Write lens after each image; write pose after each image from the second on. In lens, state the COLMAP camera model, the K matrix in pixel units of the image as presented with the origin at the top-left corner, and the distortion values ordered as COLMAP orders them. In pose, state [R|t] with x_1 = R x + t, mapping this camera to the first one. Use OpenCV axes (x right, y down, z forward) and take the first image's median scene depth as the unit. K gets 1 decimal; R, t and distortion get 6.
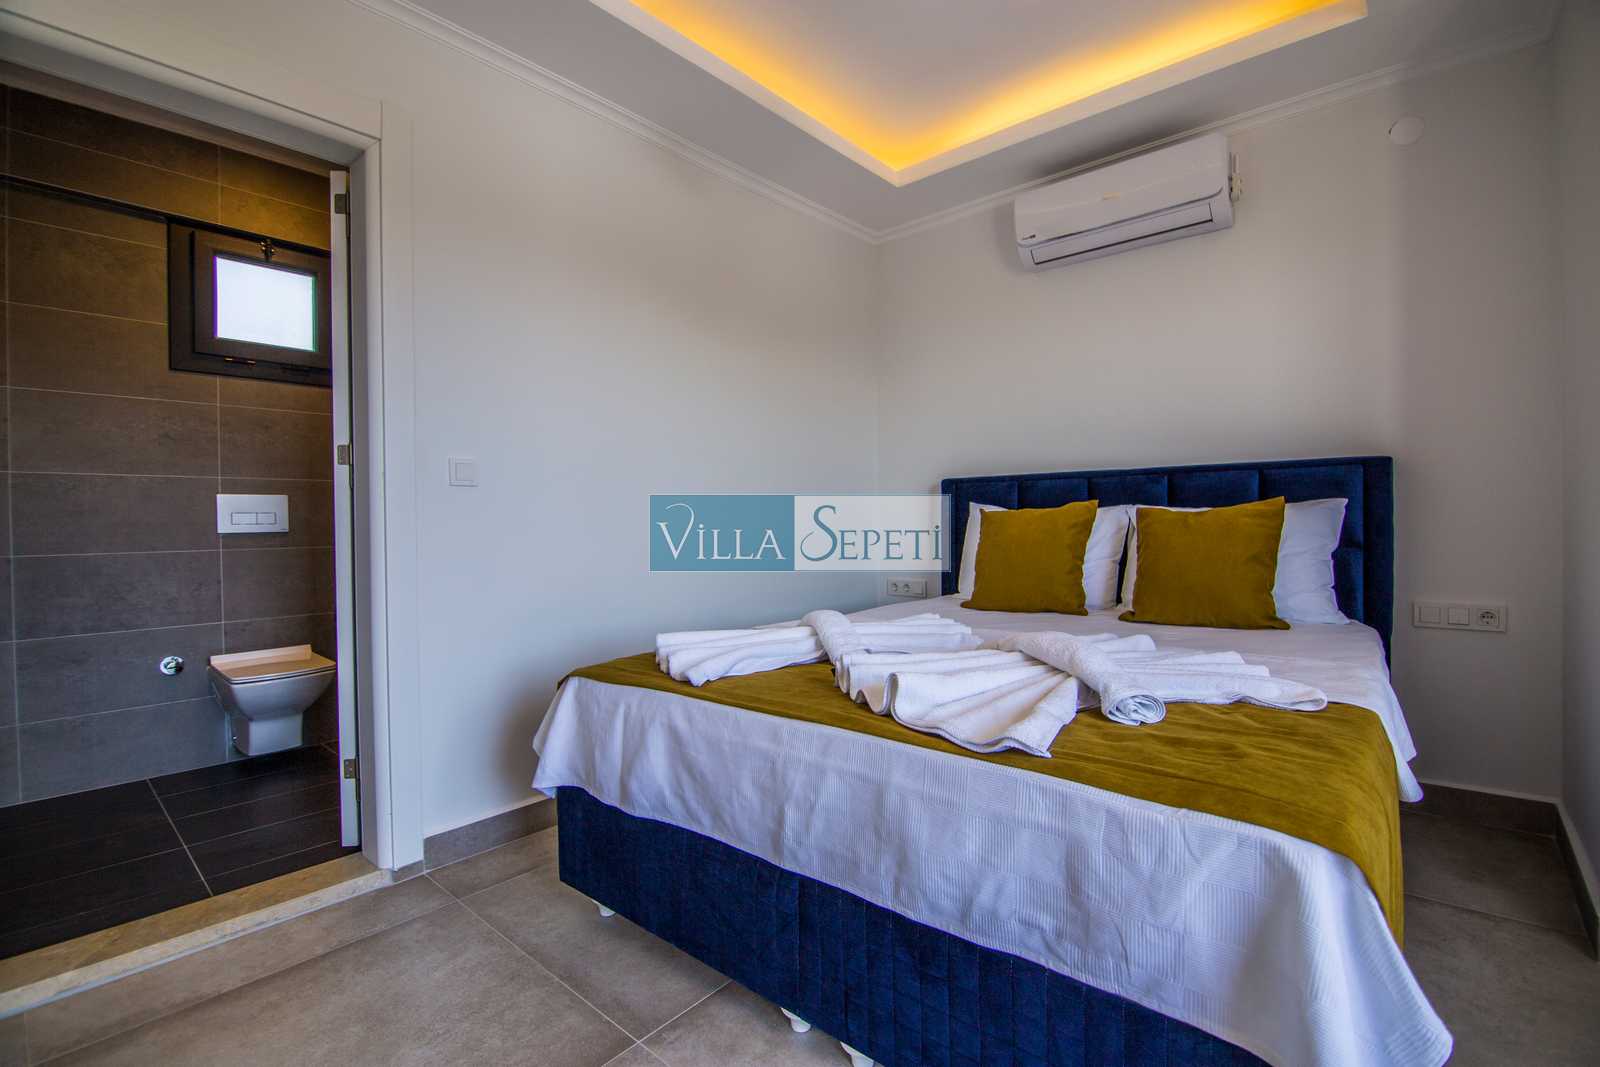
lens RADIAL K [[709.8, 0, 803.2], [0, 709.8, 530.3], [0, 0, 1]] dist [-0.004296, -0.008722]
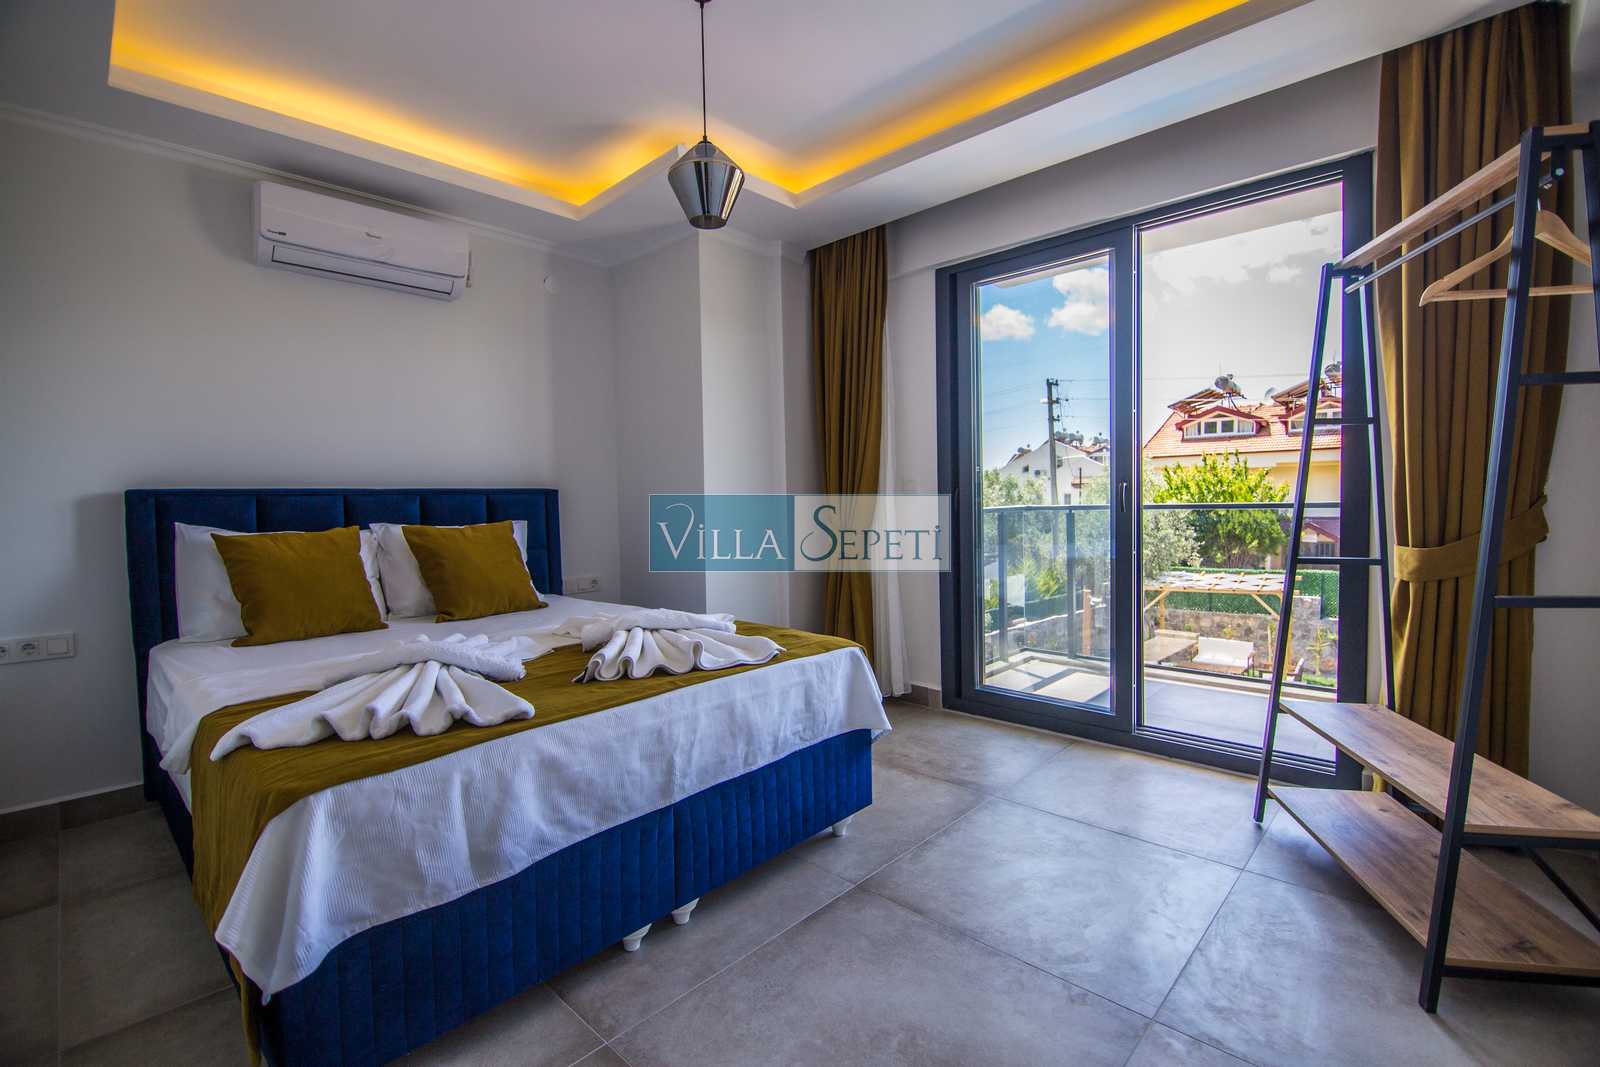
lens RADIAL K [[709.8, 0, 803.2], [0, 709.8, 530.3], [0, 0, 1]] dist [-0.004296, -0.008722]
pose [[0.045384, -0.030396, 0.998507, -1.318979], [0.034205, 0.998998, 0.028856, -0.070090], [-0.998384, 0.032844, 0.046378, 0.661548]]
